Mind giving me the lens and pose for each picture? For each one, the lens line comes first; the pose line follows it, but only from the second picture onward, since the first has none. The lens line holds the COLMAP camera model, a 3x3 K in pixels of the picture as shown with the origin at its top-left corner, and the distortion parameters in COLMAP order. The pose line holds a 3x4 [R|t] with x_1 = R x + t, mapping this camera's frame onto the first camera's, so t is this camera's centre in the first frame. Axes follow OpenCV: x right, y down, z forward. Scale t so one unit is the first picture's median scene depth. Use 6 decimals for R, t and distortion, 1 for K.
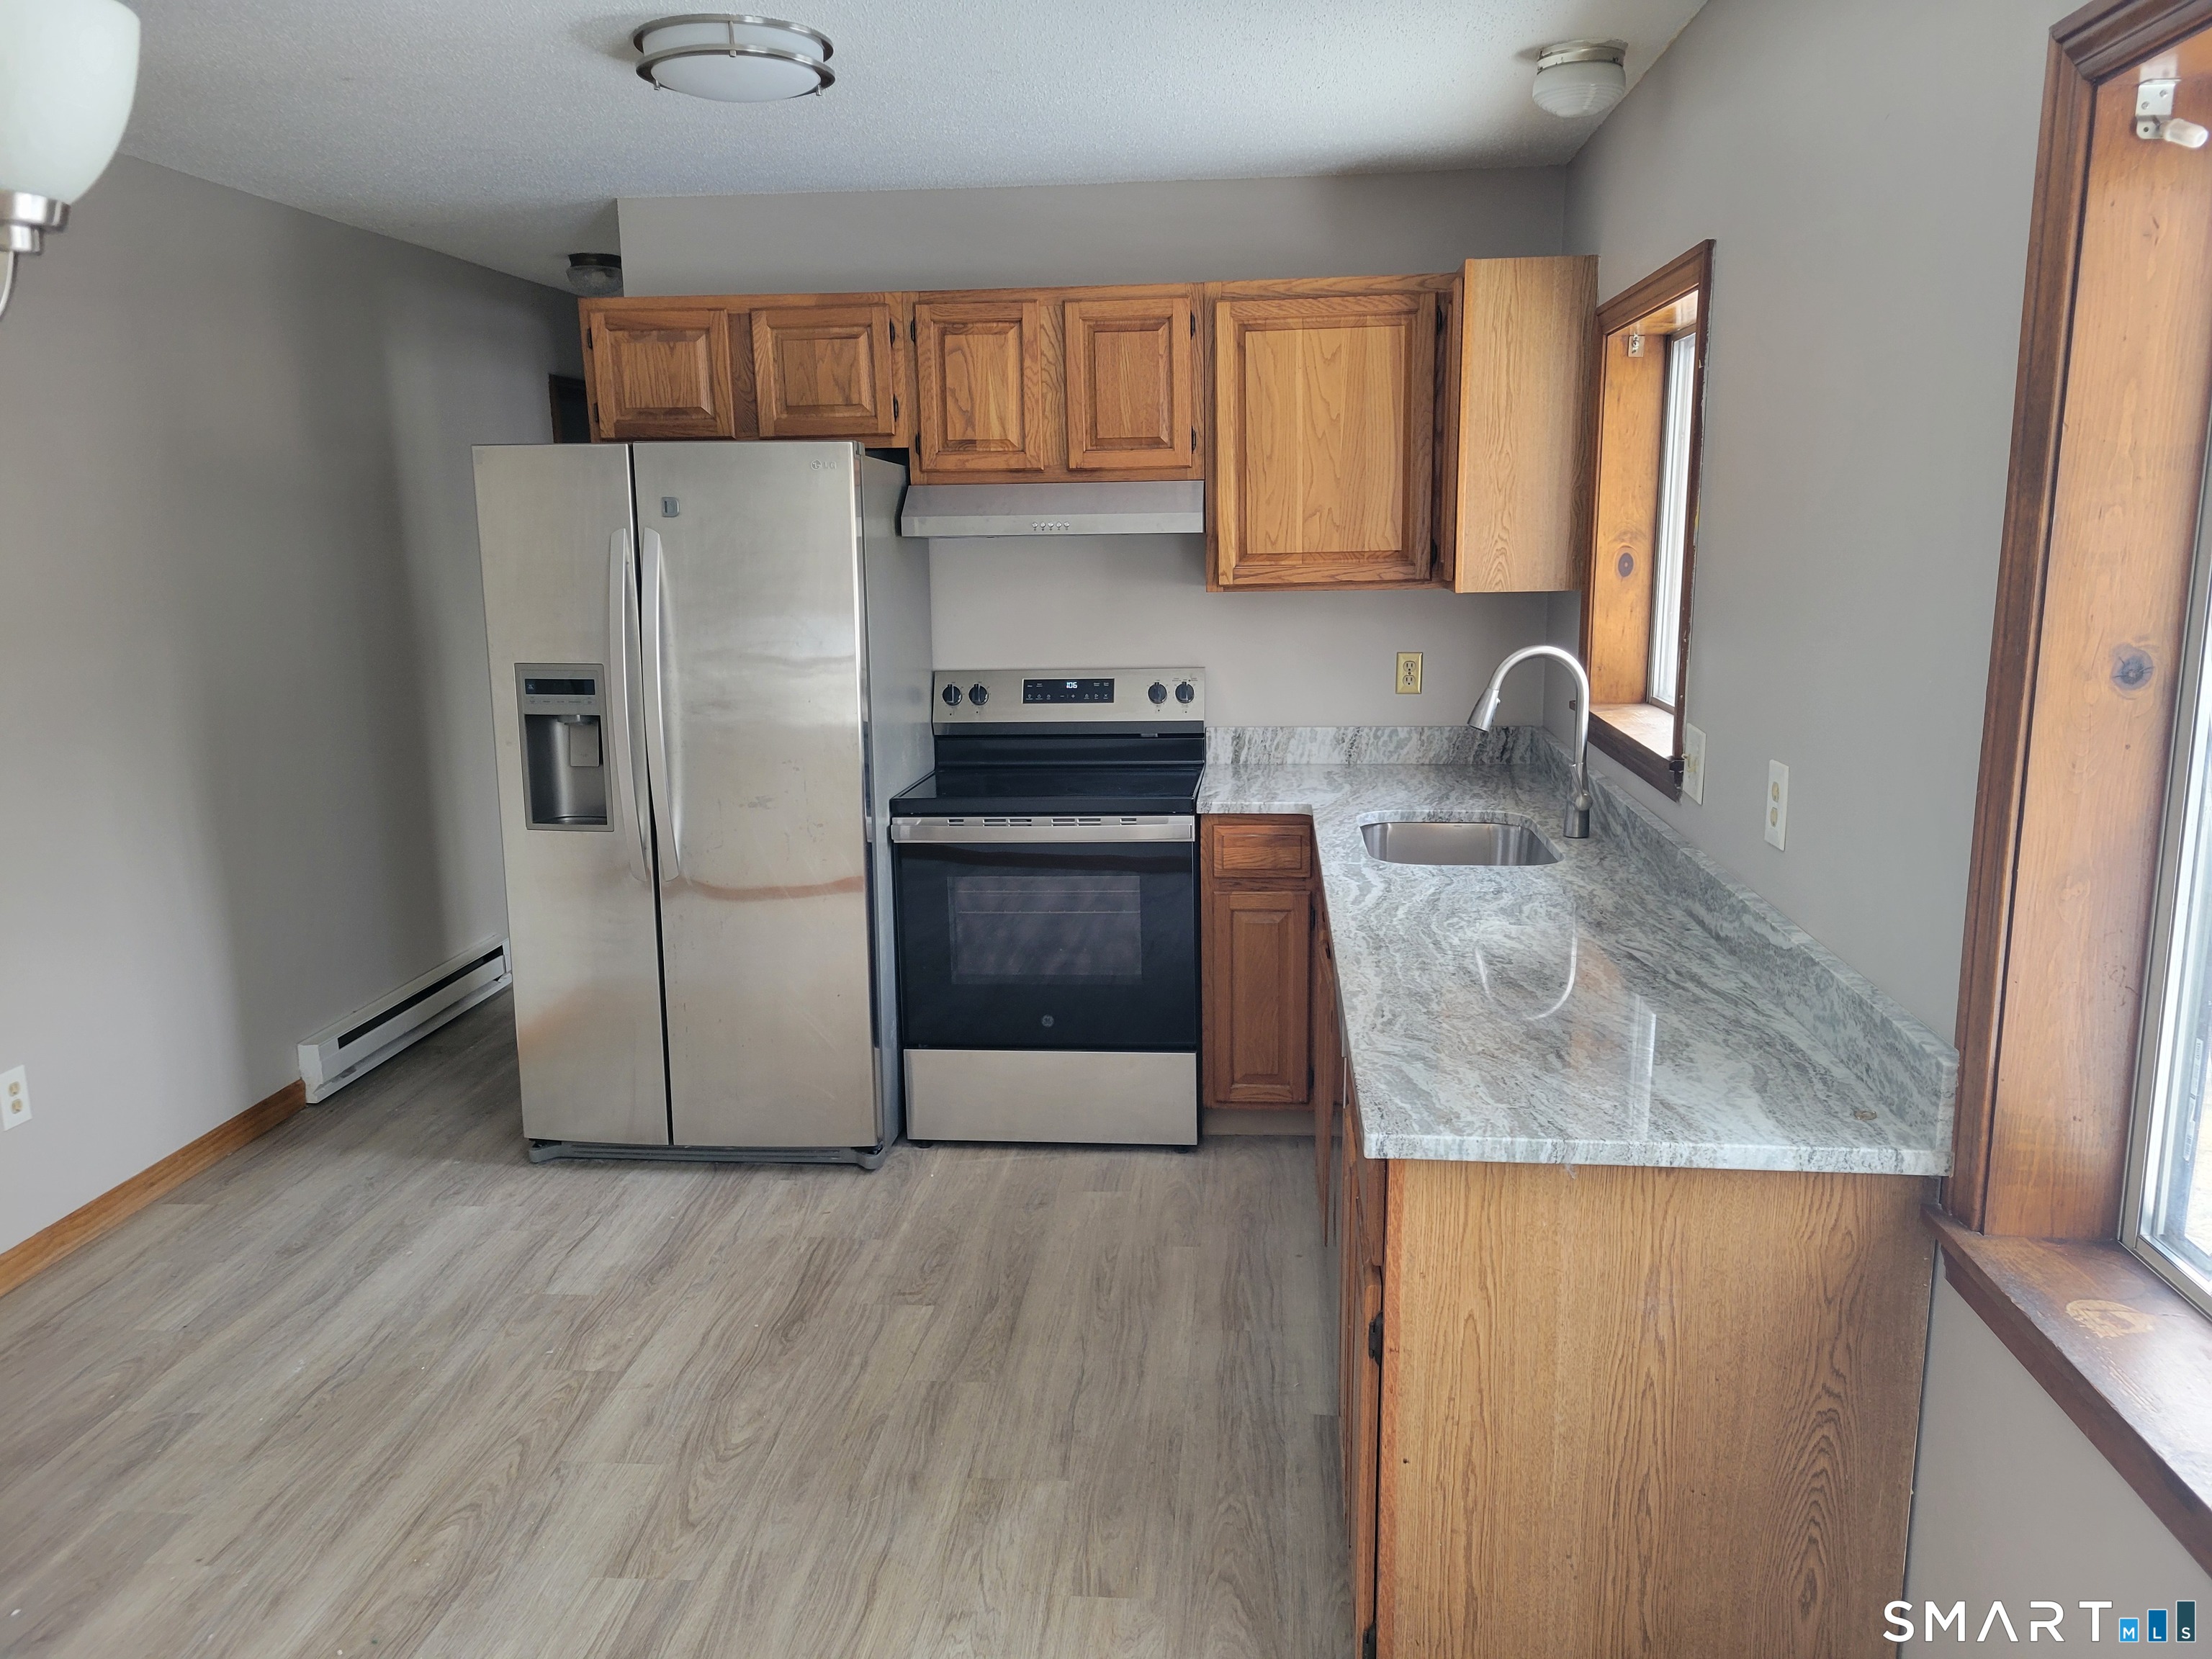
lens RADIAL K [[1666.0, 0, 1109.7], [0, 1666.0, 864.4], [0, 0, 1]] dist [0.051269, -0.030614]
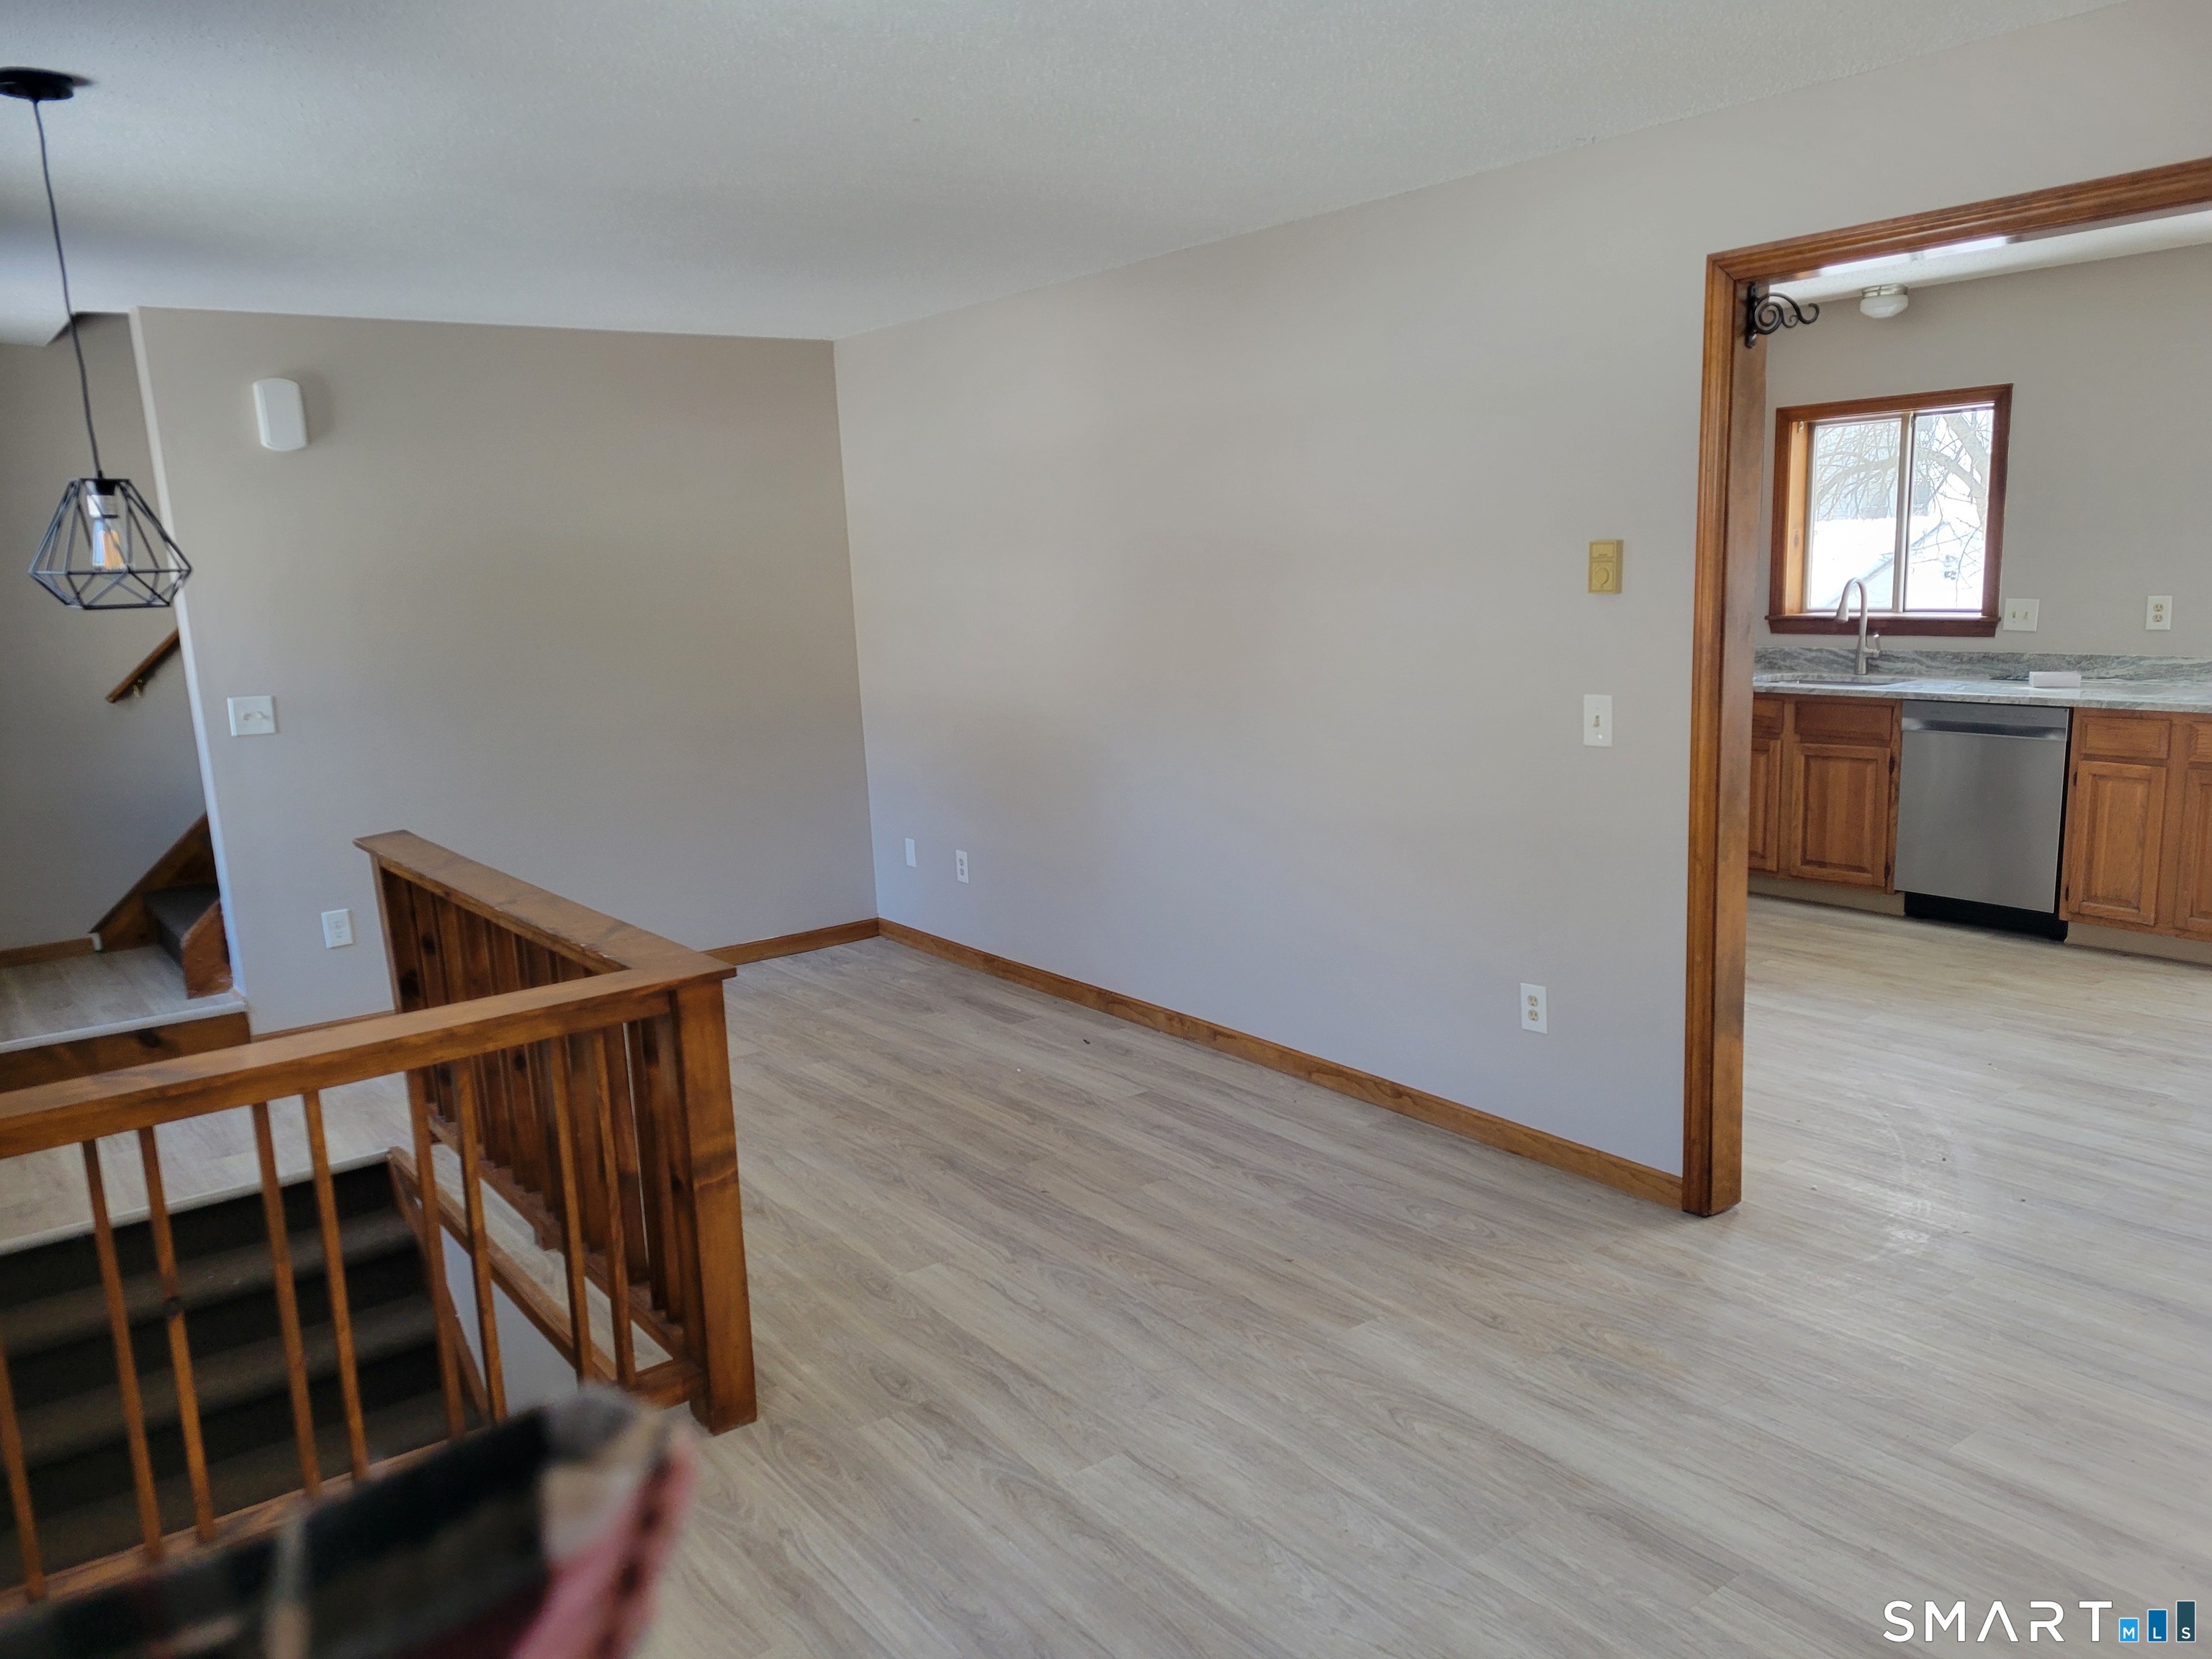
lens RADIAL K [[1666.0, 0, 1120.3], [0, 1666.0, 862.9], [0, 0, 1]] dist [0.051269, -0.030614]
pose [[0.738874, -0.147885, 0.657416, -1.464920], [0.171193, 0.984807, 0.029127, -0.004600], [-0.651735, 0.091023, 0.752965, 0.088001]]
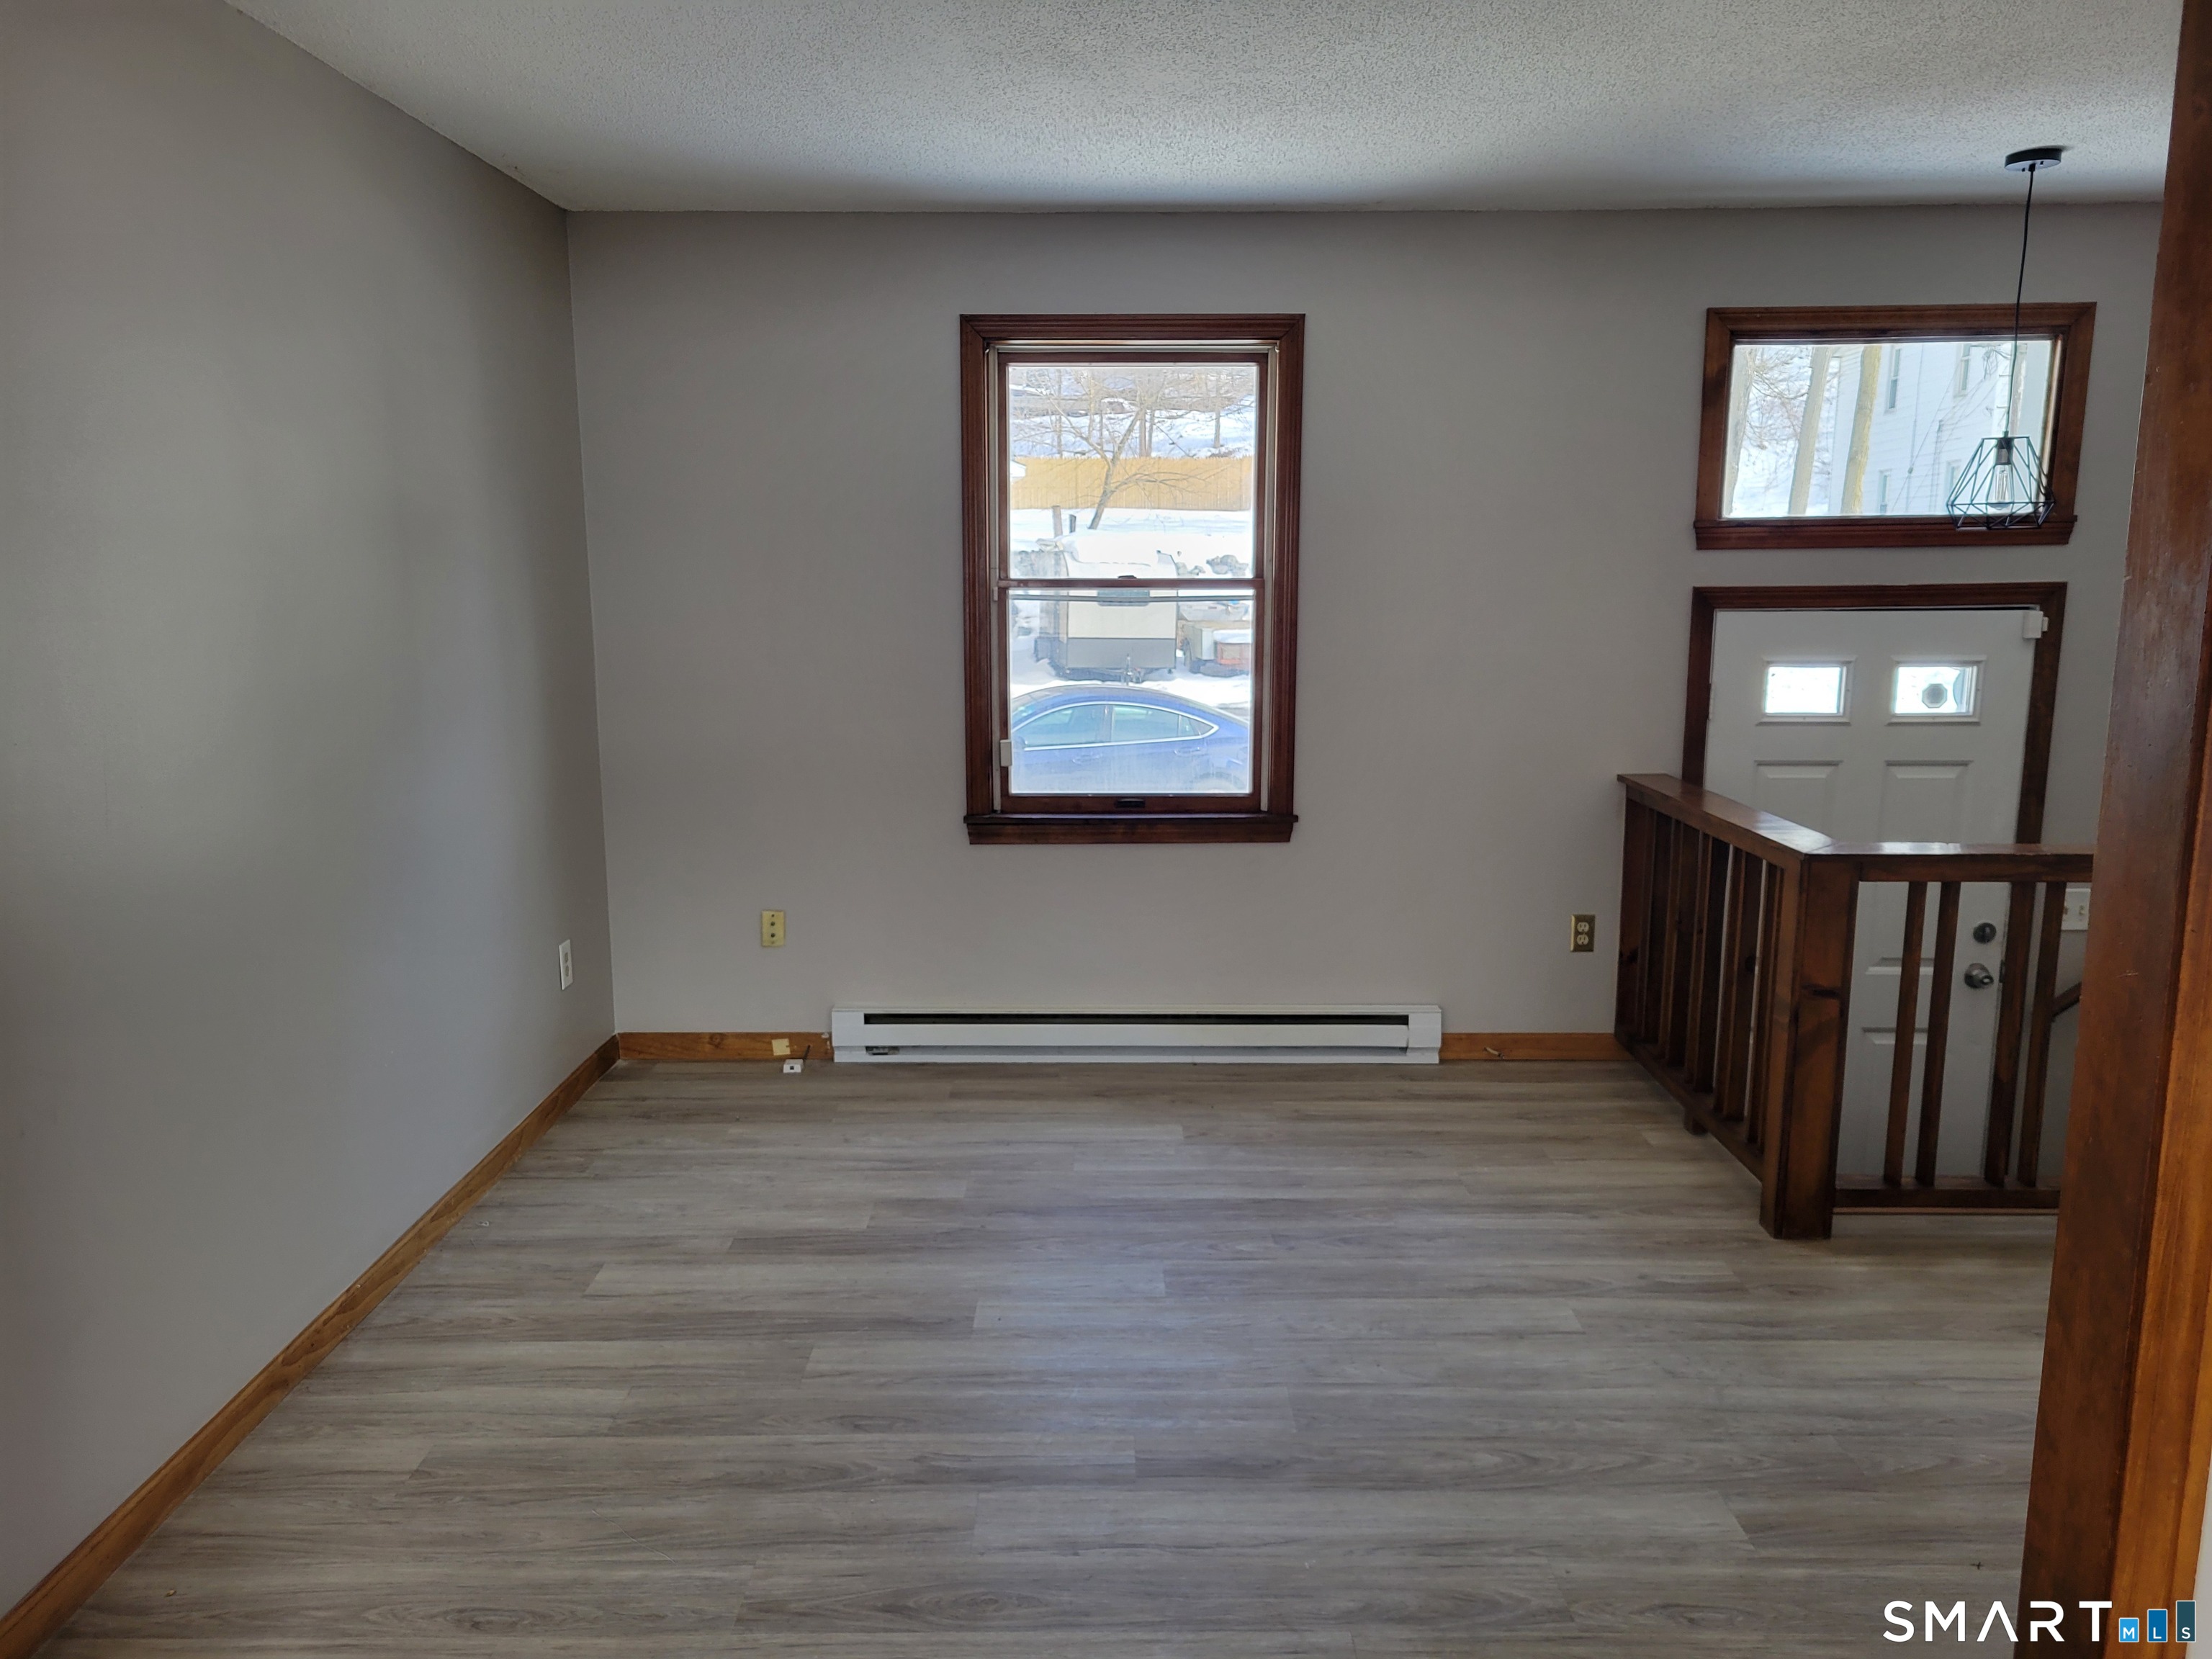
lens RADIAL K [[1666.0, 0, 1099.7], [0, 1666.0, 824.8], [0, 0, 1]] dist [0.051269, -0.030614]
pose [[0.088465, 0.181069, -0.979484, -0.294353], [-0.207033, 0.965206, 0.159730, -0.045378], [0.974326, 0.188655, 0.122874, 0.290588]]
